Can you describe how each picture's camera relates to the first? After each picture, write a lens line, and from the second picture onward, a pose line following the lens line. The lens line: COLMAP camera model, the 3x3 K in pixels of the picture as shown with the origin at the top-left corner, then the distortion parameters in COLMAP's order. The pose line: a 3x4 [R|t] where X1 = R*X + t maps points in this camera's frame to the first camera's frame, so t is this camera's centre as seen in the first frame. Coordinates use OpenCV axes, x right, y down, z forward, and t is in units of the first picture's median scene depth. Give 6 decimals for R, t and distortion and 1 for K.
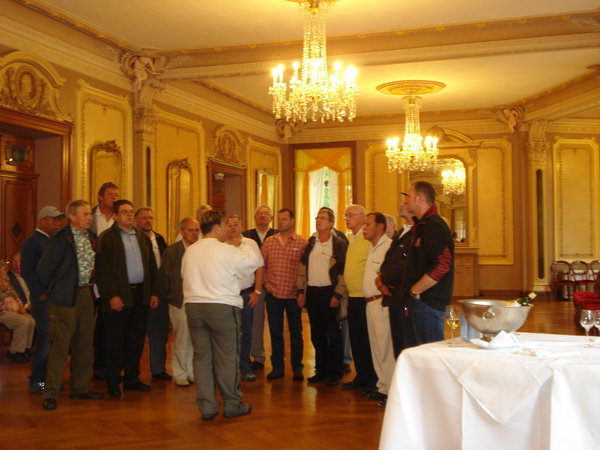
lens RADIAL K [[795.7, 0, 300.0], [0, 795.7, 225.0], [0, 0, 1]] dist [-0.019448, -0.081907]
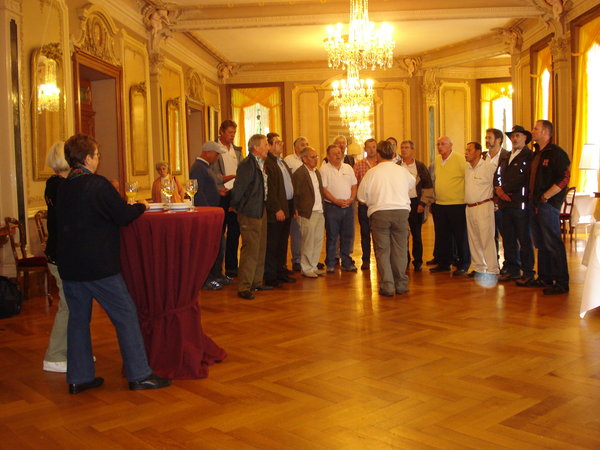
lens RADIAL K [[673.4, 0, 300.0], [0, 673.4, 225.0], [0, 0, 1]] dist [-0.056835, -0.151517]
pose [[0.970289, -0.040096, 0.238602, -0.234349], [0.013961, 0.993808, 0.110234, -0.002066], [-0.241544, -0.103628, 0.964841, -0.025251]]
